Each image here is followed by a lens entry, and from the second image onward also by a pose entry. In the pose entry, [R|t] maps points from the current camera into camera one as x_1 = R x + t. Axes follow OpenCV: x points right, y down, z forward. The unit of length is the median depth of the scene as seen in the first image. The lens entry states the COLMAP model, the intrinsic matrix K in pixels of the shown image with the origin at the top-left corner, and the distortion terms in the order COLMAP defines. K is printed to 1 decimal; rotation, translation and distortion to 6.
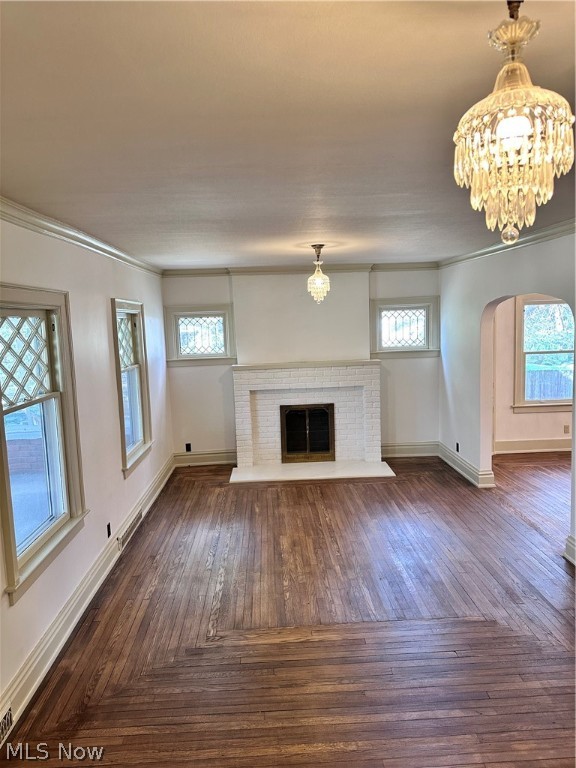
lens RADIAL K [[529.8, 0, 289.9], [0, 529.8, 381.1], [0, 0, 1]] dist [0.129801, -0.162215]
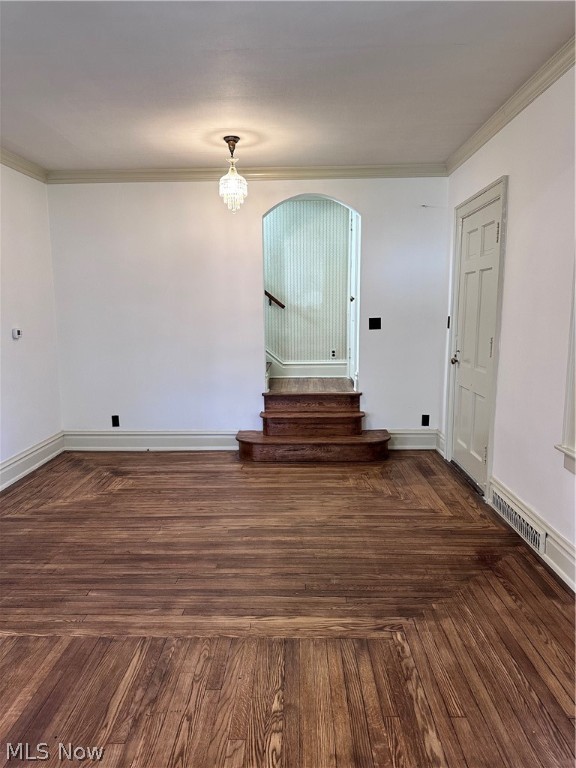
lens RADIAL K [[529.8, 0, 289.9], [0, 529.8, 381.1], [0, 0, 1]] dist [0.129801, -0.162215]
pose [[-0.997023, 0.035775, 0.068309, -0.032689], [0.051873, 0.966631, 0.250865, -0.004401], [-0.057055, 0.253662, -0.965609, 0.749956]]
